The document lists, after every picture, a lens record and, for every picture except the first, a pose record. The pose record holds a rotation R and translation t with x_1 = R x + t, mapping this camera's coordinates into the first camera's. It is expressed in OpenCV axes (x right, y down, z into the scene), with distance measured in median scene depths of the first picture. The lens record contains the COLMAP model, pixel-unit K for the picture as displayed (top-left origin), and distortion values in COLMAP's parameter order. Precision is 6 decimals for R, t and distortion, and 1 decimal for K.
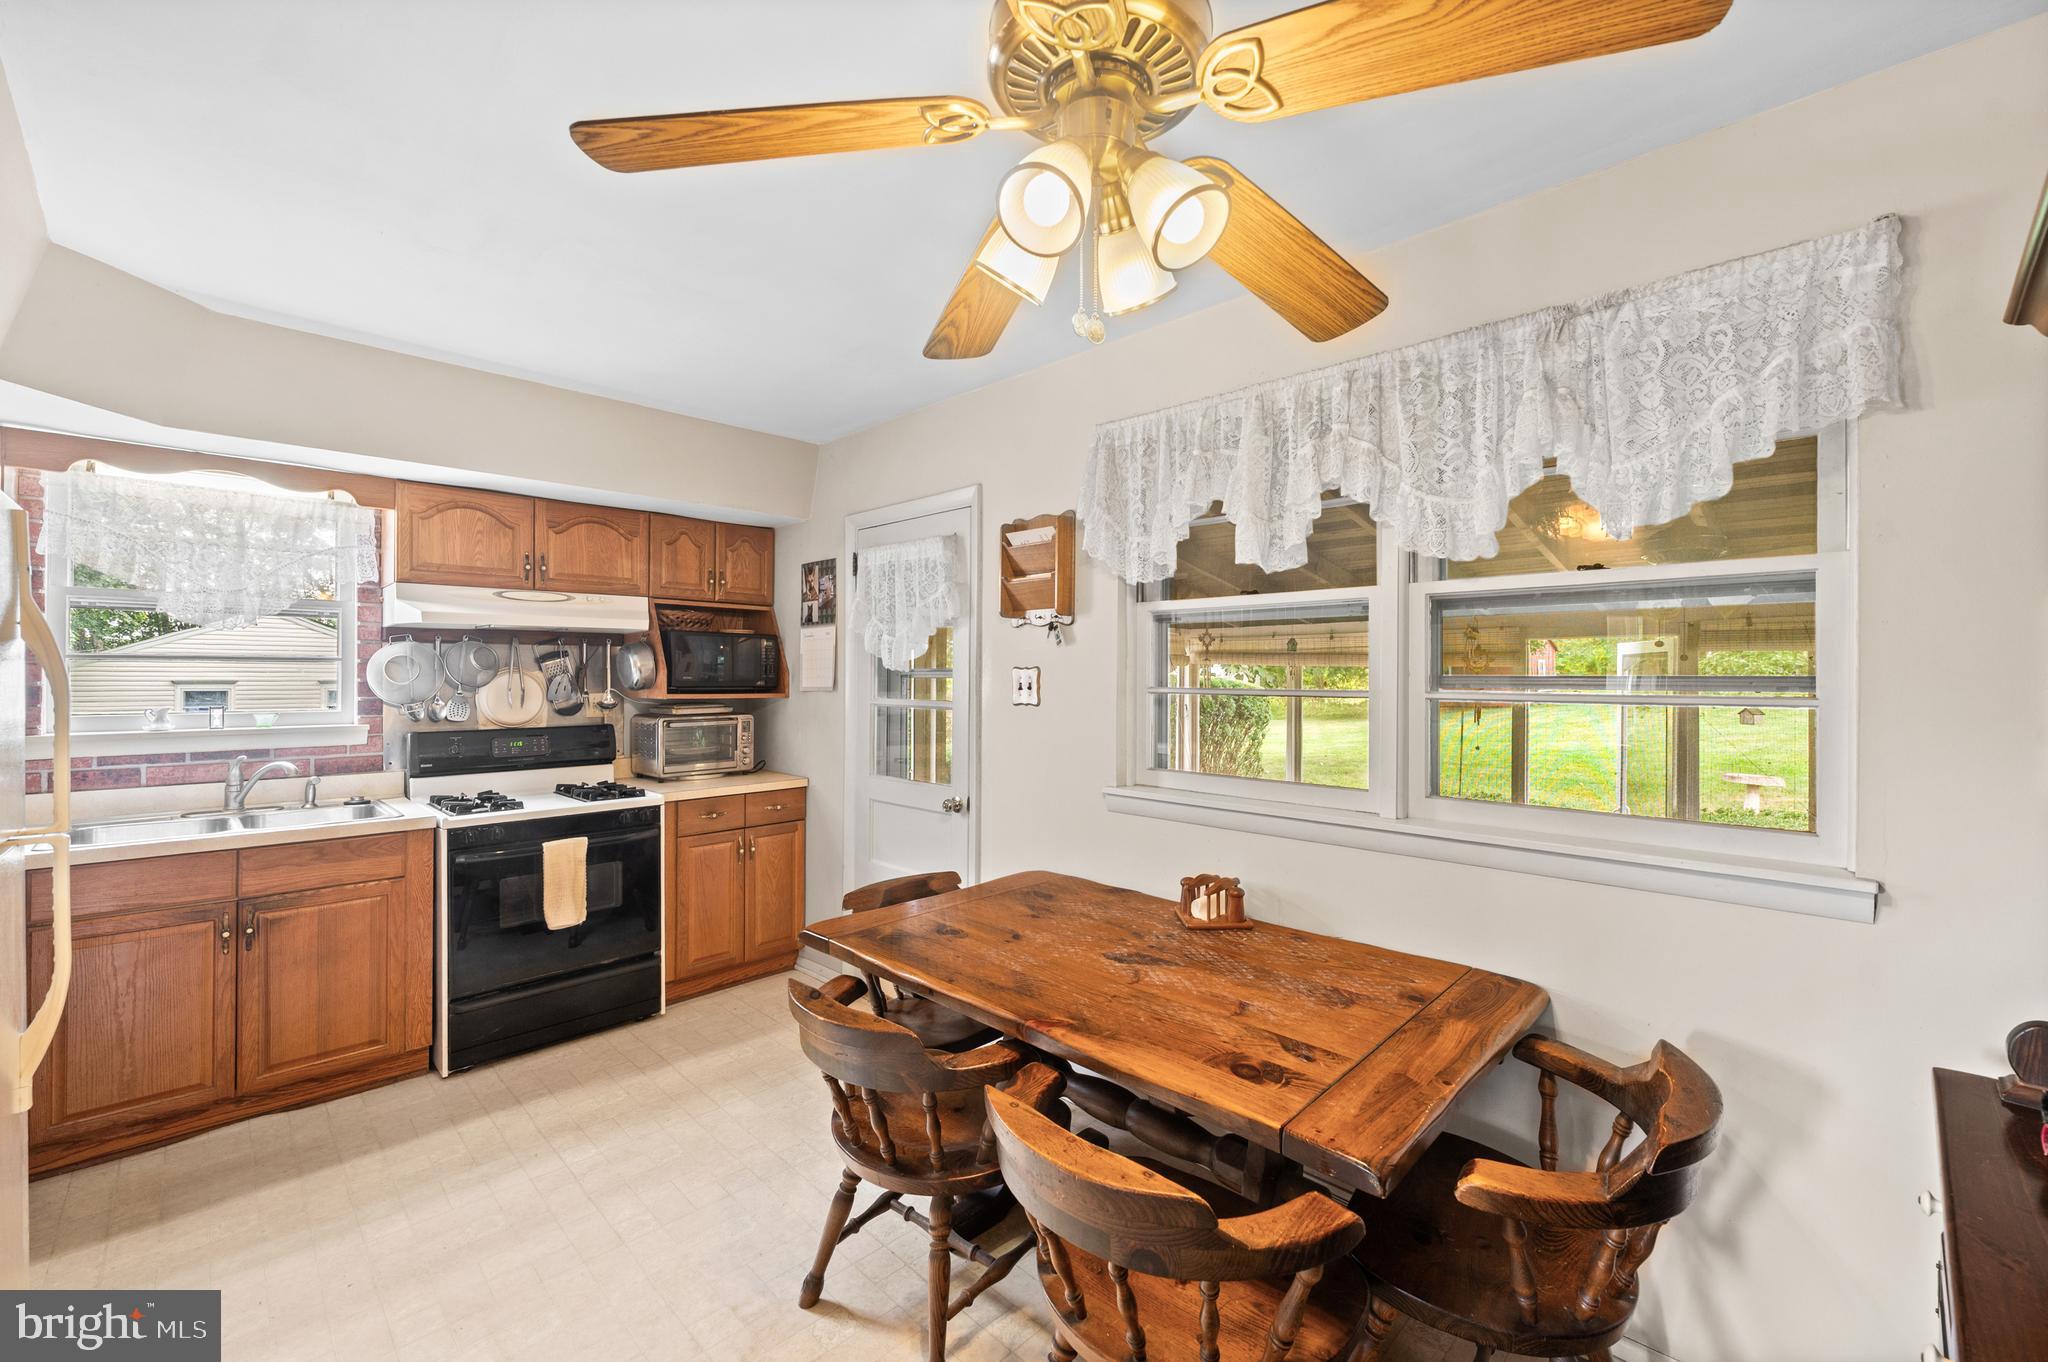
lens RADIAL K [[827.6, 0, 1034.1], [0, 827.6, 682.5], [0, 0, 1]] dist [-0.001703, 0.000446]
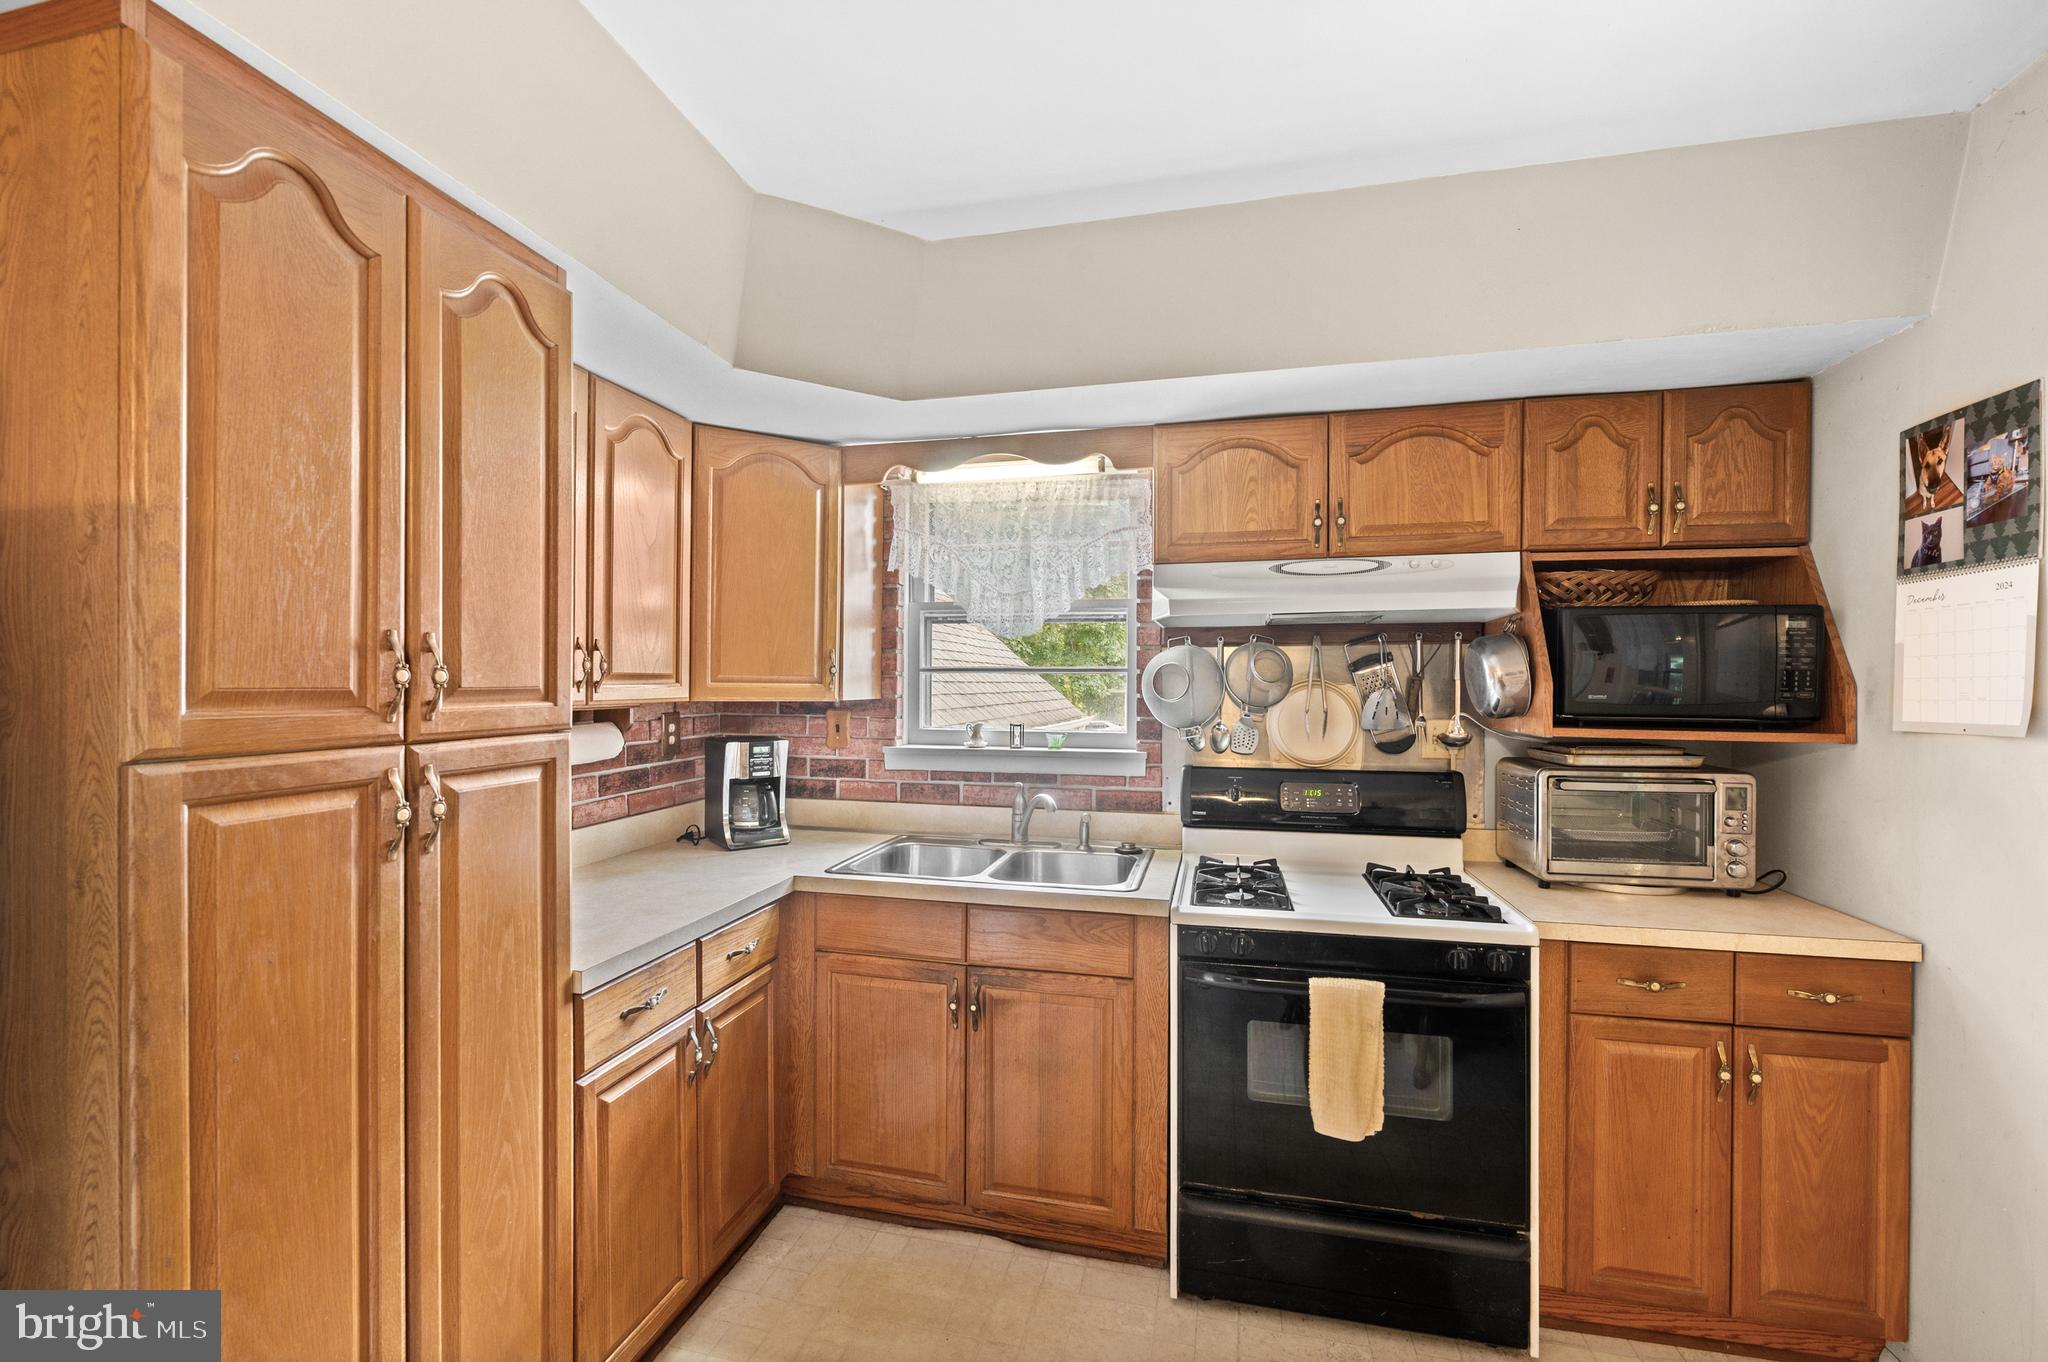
lens RADIAL K [[827.6, 0, 1034.1], [0, 827.6, 682.5], [0, 0, 1]] dist [-0.001703, 0.000446]
pose [[0.511932, -0.002204, -0.859023, -0.157651], [-0.010948, 0.999899, -0.009091, -0.006367], [0.858956, 0.014059, 0.511856, 0.439874]]
